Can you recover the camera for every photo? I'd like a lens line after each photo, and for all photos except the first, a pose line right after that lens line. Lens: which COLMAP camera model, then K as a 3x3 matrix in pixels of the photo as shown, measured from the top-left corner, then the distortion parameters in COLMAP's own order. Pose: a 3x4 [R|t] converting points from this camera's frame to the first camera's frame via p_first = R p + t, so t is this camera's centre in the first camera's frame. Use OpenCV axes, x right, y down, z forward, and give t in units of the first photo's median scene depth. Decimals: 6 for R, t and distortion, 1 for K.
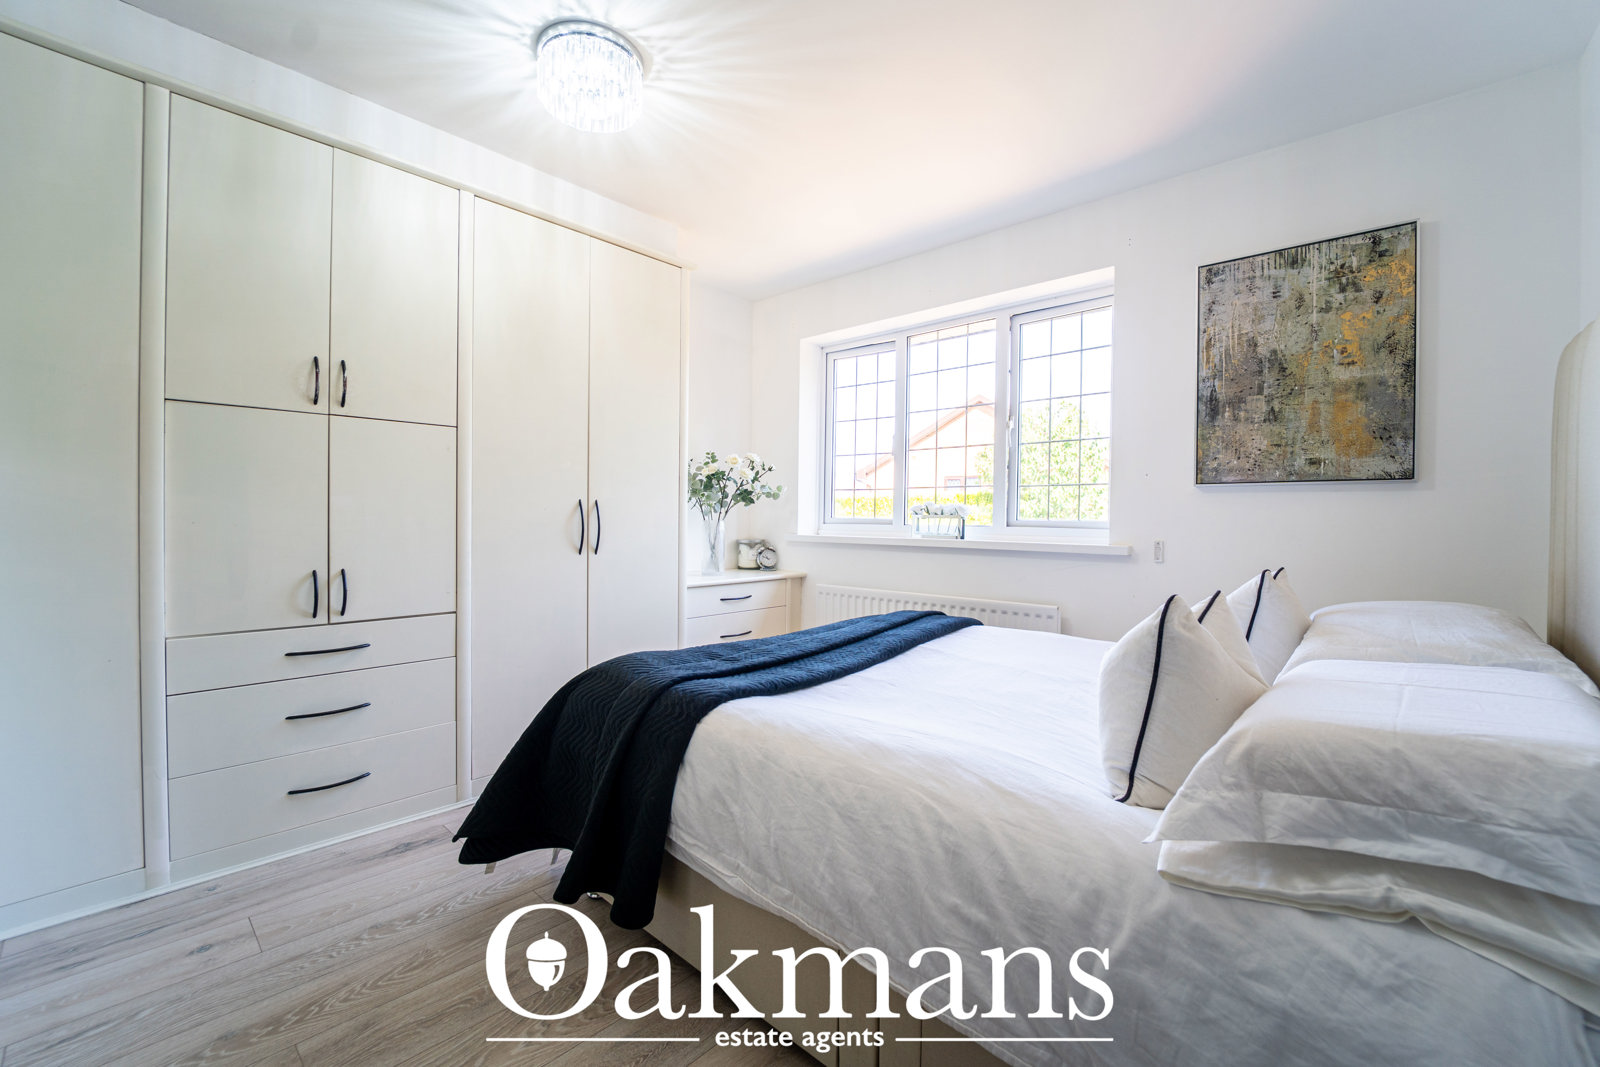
lens RADIAL K [[664.4, 0, 803.7], [0, 664.4, 532.4], [0, 0, 1]] dist [-0.027101, -0.000289]
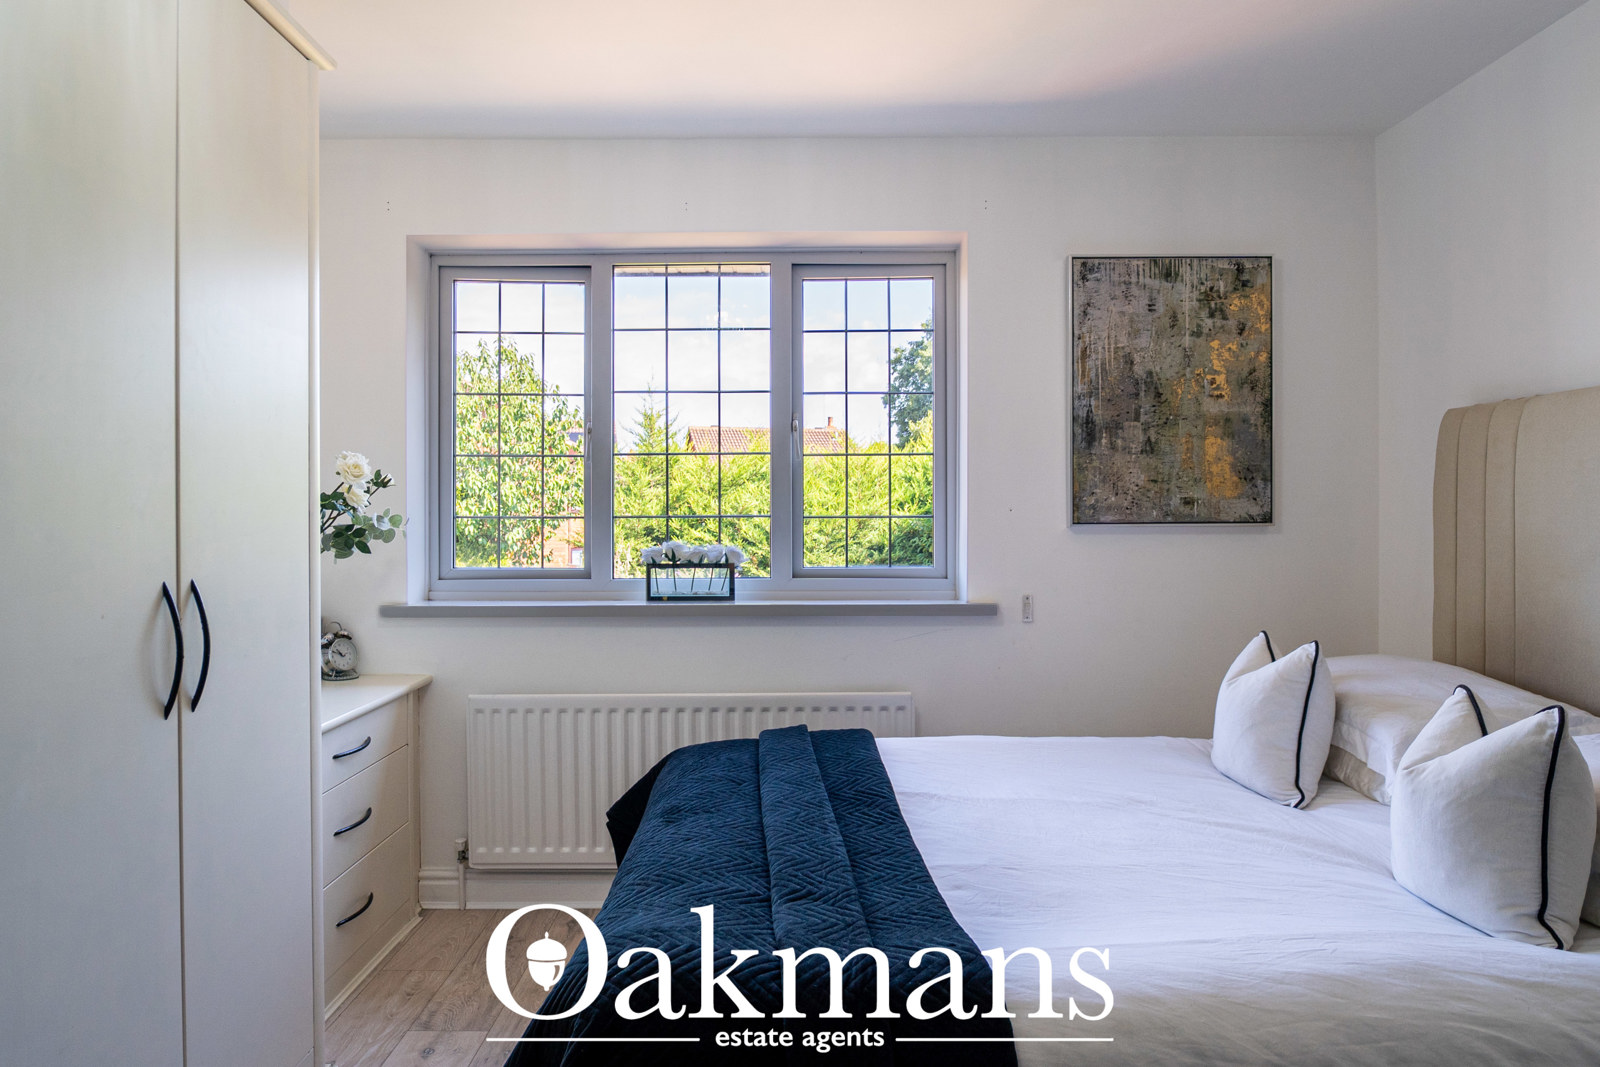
lens RADIAL K [[1012.5, 0, 798.3], [0, 1012.5, 531.7], [0, 0, 1]] dist [-0.018449, -0.004754]
pose [[0.734566, -0.022950, 0.678149, -0.544071], [0.025137, 0.999662, 0.006603, -0.087208], [-0.678071, 0.012196, 0.734895, 0.335890]]
